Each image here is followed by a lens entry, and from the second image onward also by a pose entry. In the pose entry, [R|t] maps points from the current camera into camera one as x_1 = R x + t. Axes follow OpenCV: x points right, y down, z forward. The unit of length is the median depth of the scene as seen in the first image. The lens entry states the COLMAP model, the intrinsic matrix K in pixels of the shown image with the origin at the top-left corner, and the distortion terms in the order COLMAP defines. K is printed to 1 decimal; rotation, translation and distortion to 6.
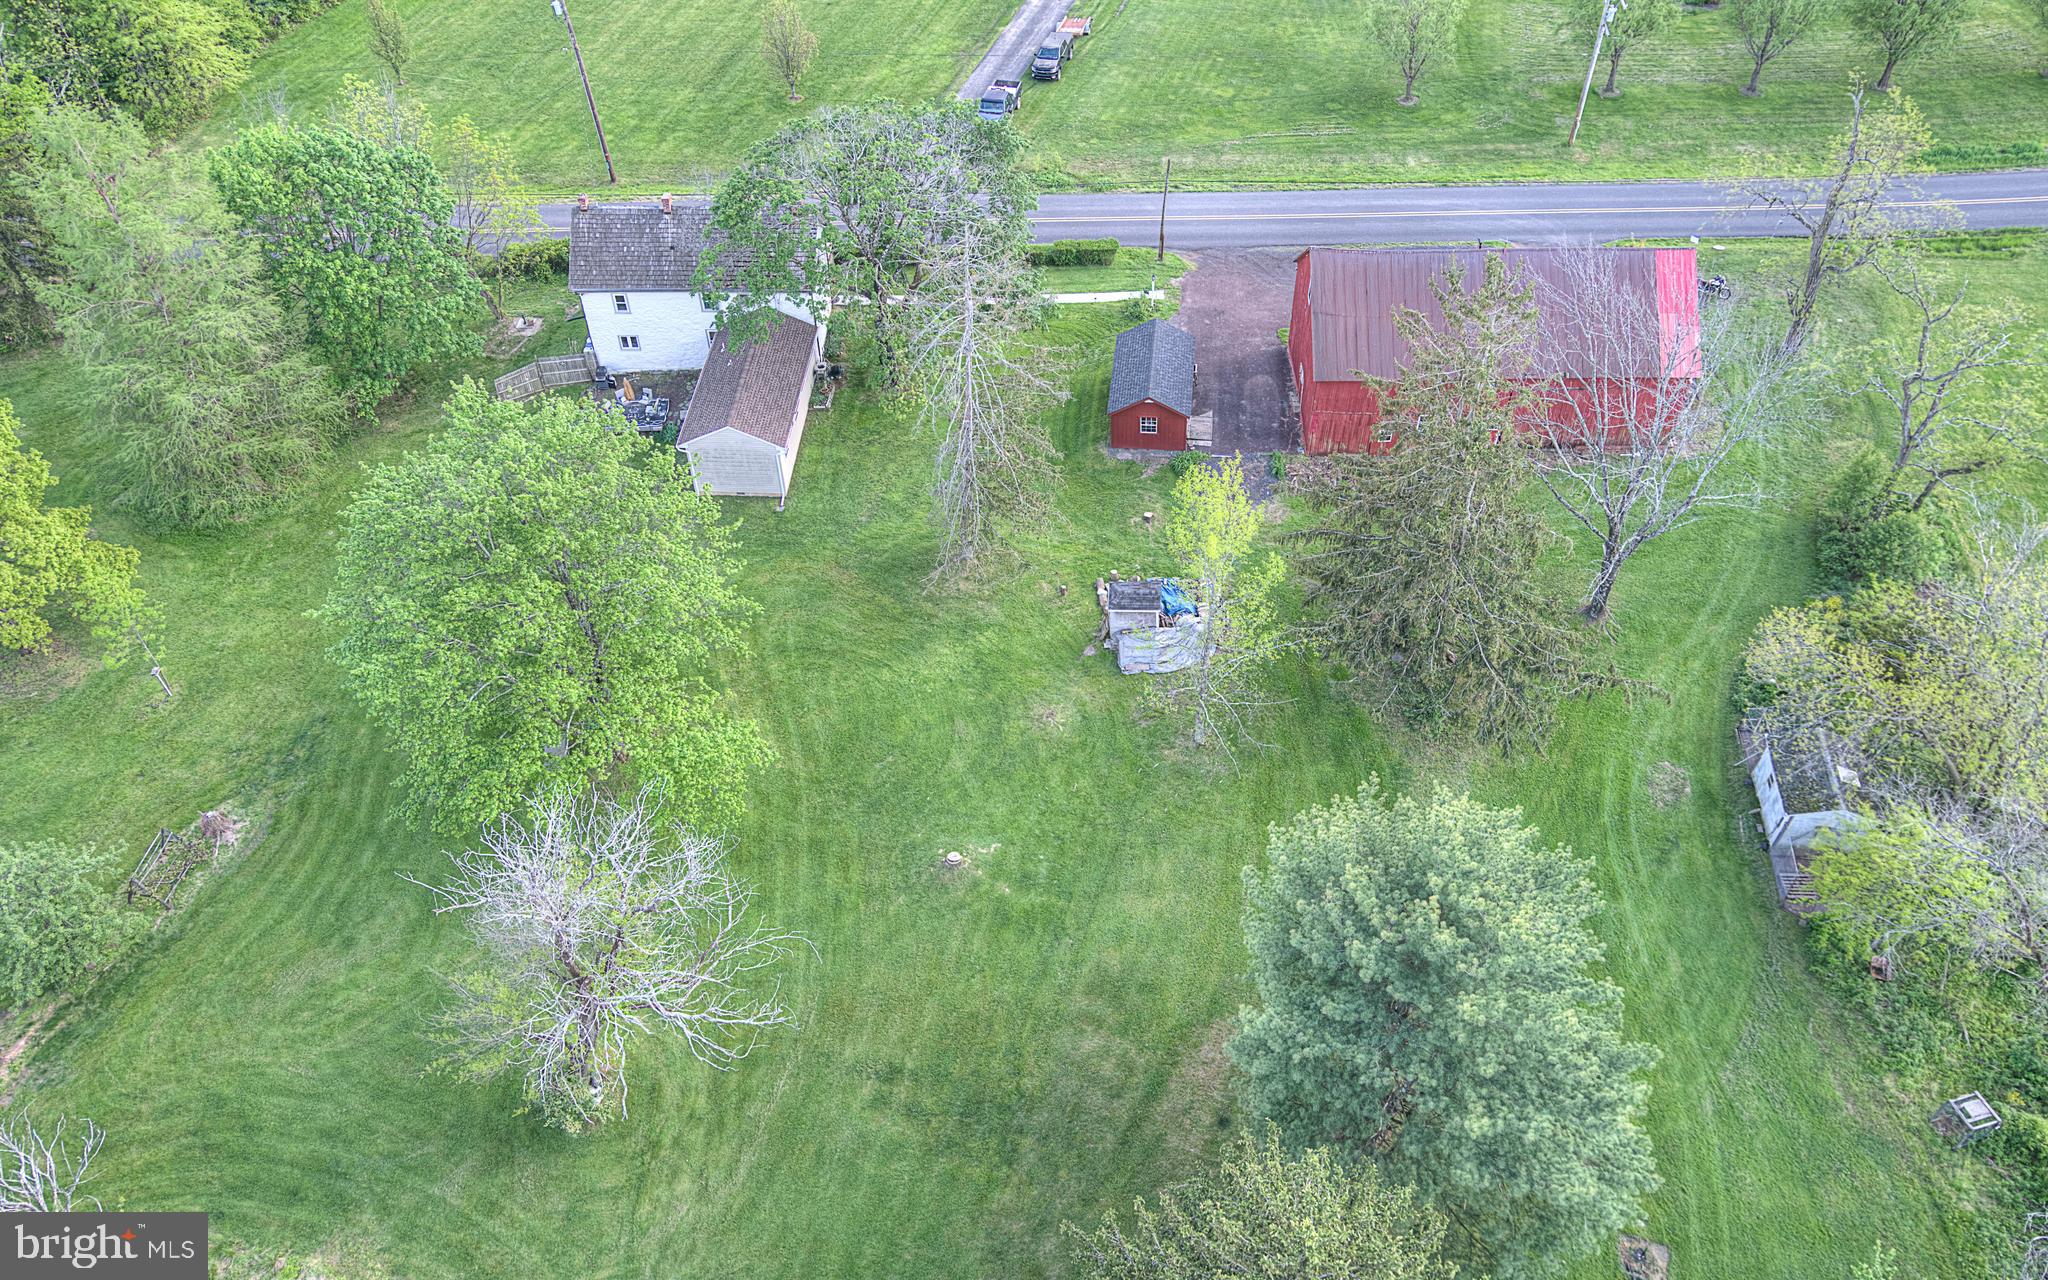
lens RADIAL K [[1400.6, 0, 1023.4], [0, 1400.6, 640.1], [0, 0, 1]] dist [-0.004108, 0.000648]
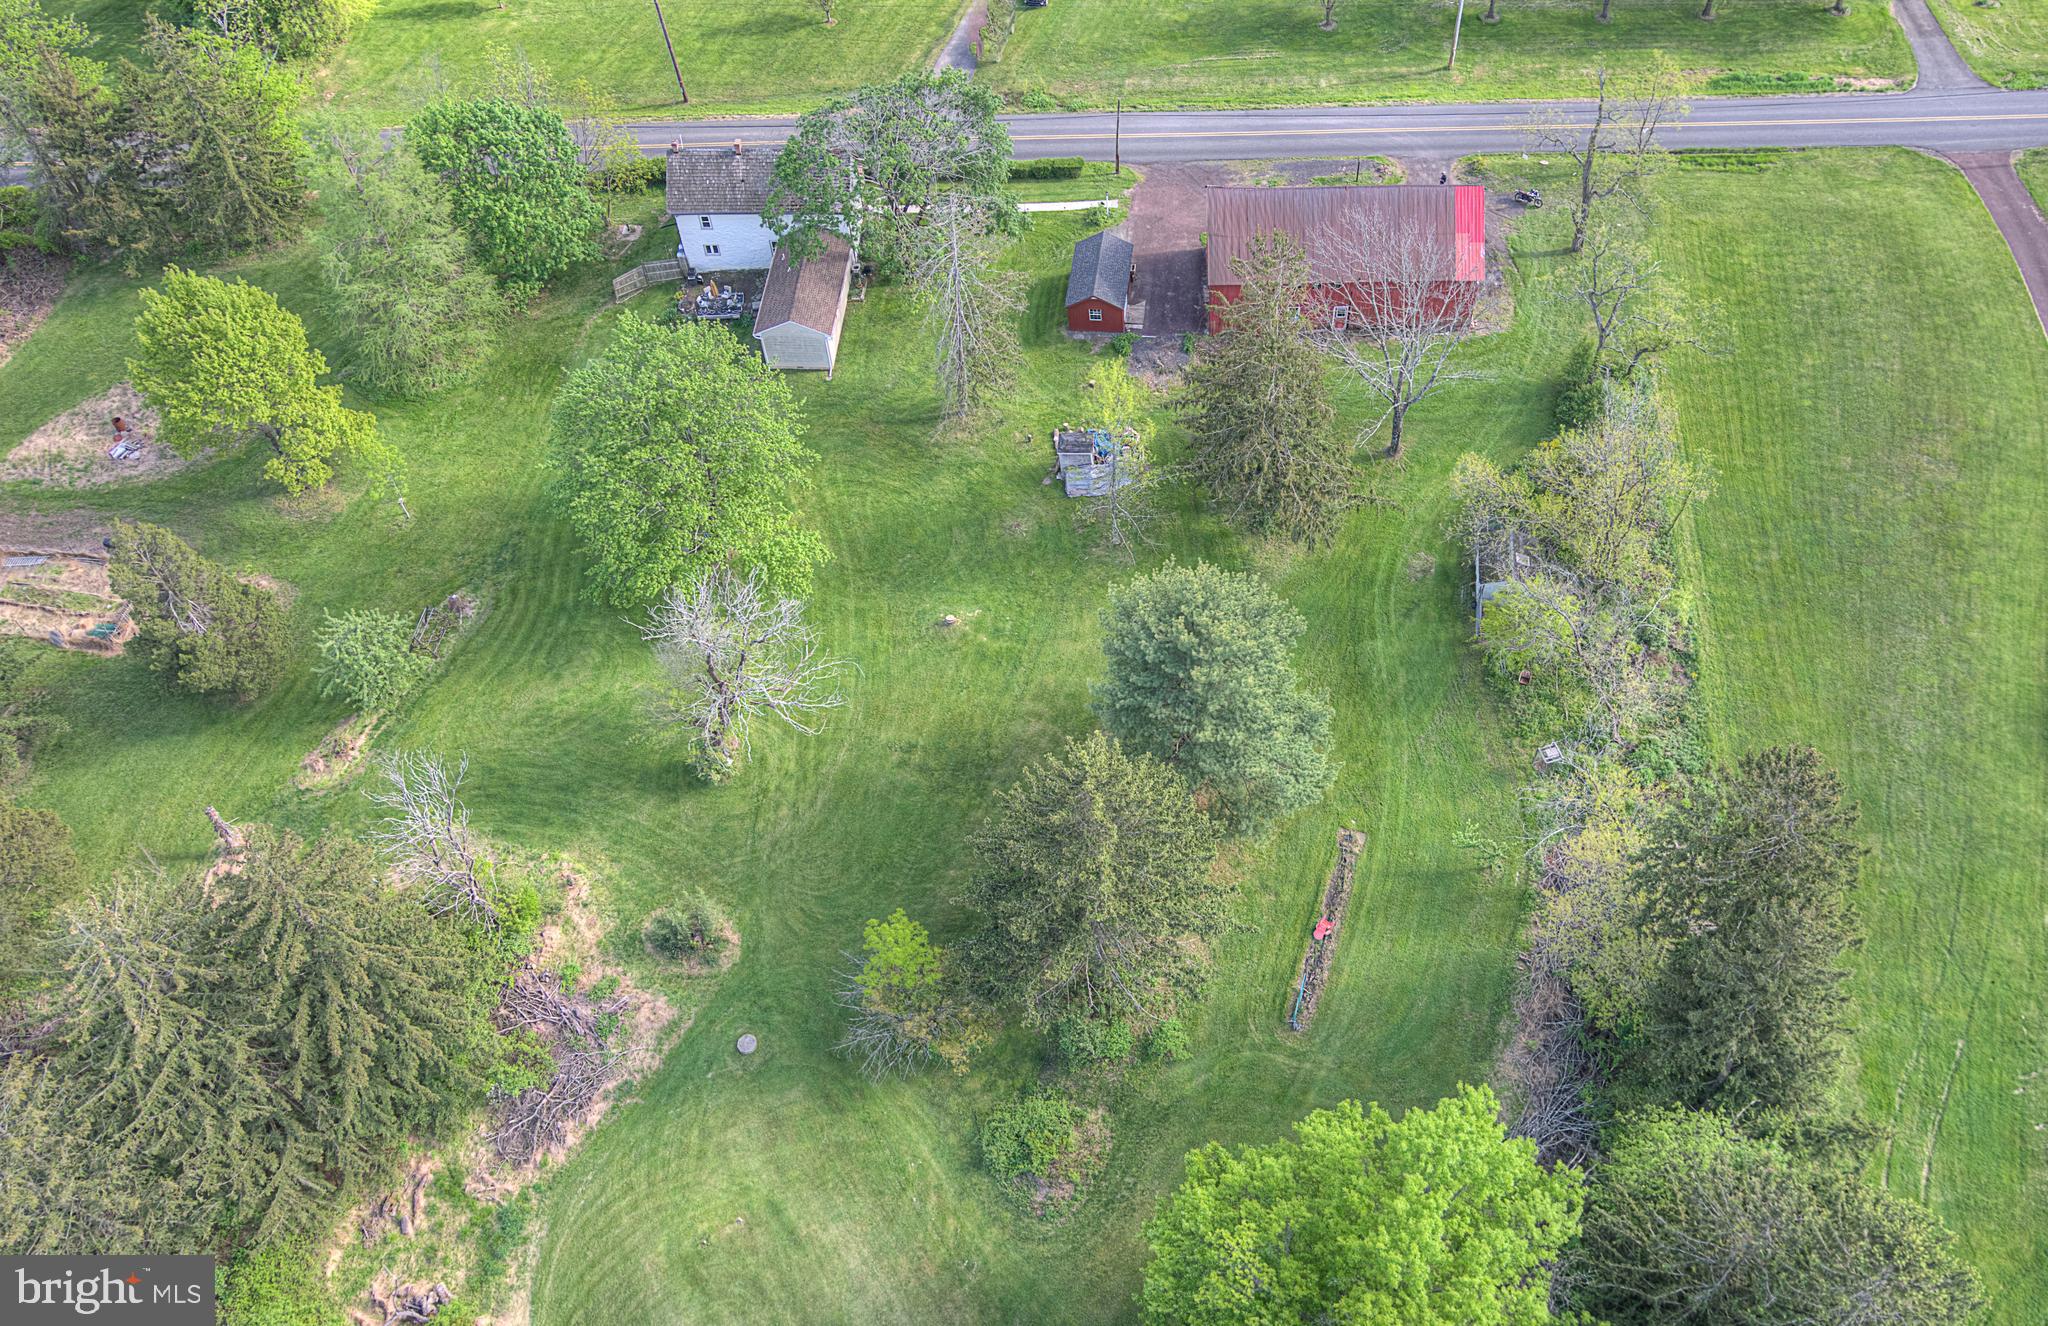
lens RADIAL K [[1523.9, 0, 1104.8], [0, 1523.9, 598.6], [0, 0, 1]] dist [-0.005378, 0.014143]
pose [[0.999906, -0.009697, 0.009647, 0.086414], [0.008700, 0.995099, 0.098501, -0.024315], [-0.010555, -0.098408, 0.995090, -0.549230]]
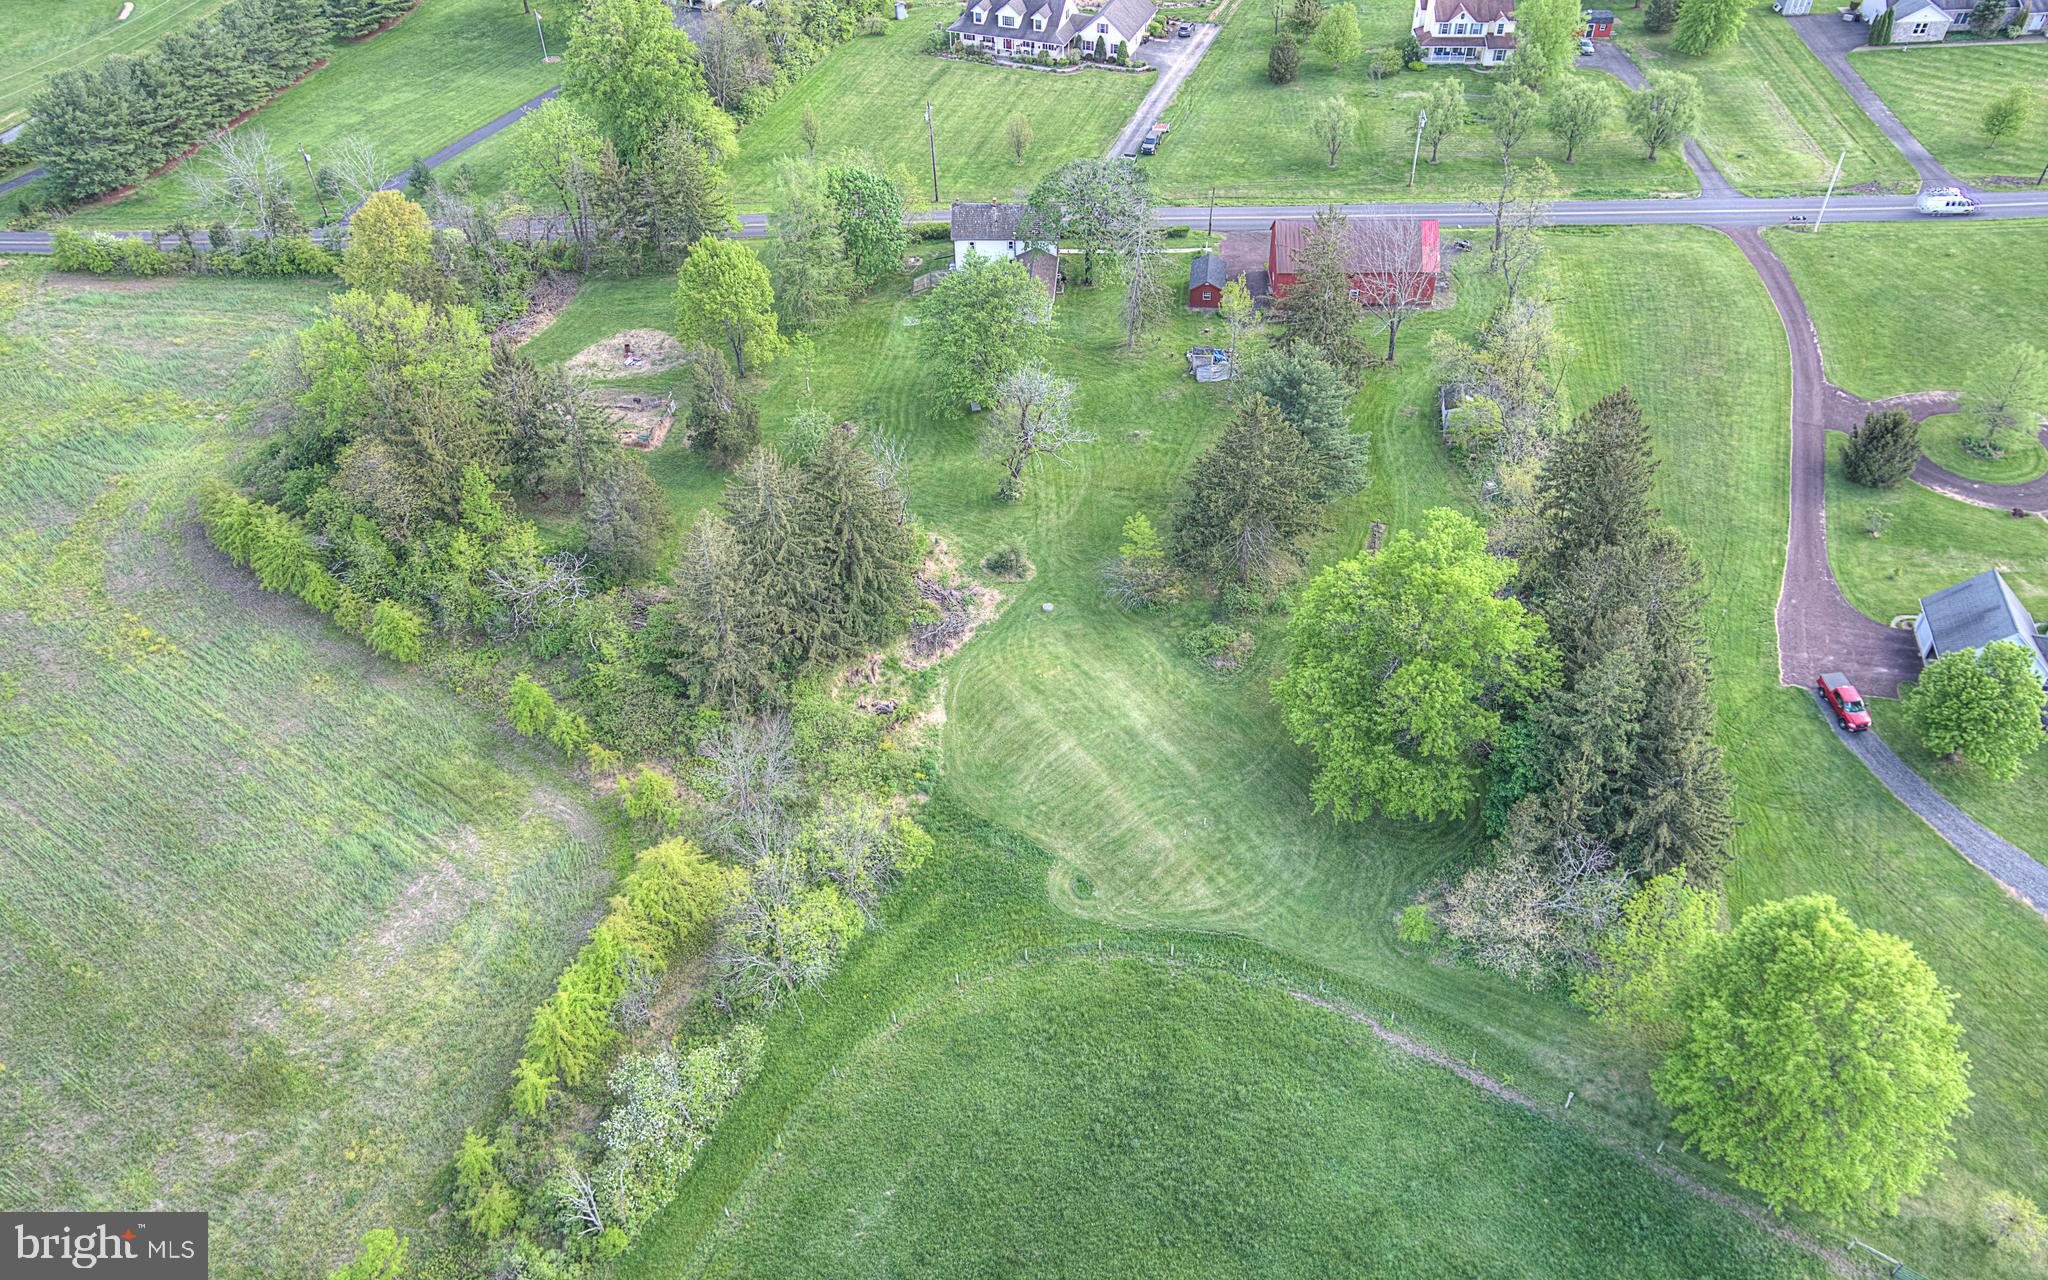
lens RADIAL K [[1400.6, 0, 1019.4], [0, 1400.6, 635.5], [0, 0, 1]] dist [-0.004108, 0.000648]
pose [[0.999837, 0.011340, -0.014030, -0.191642], [-0.012231, 0.997804, -0.065091, 0.594421], [0.013261, 0.065252, 0.997781, -1.351645]]
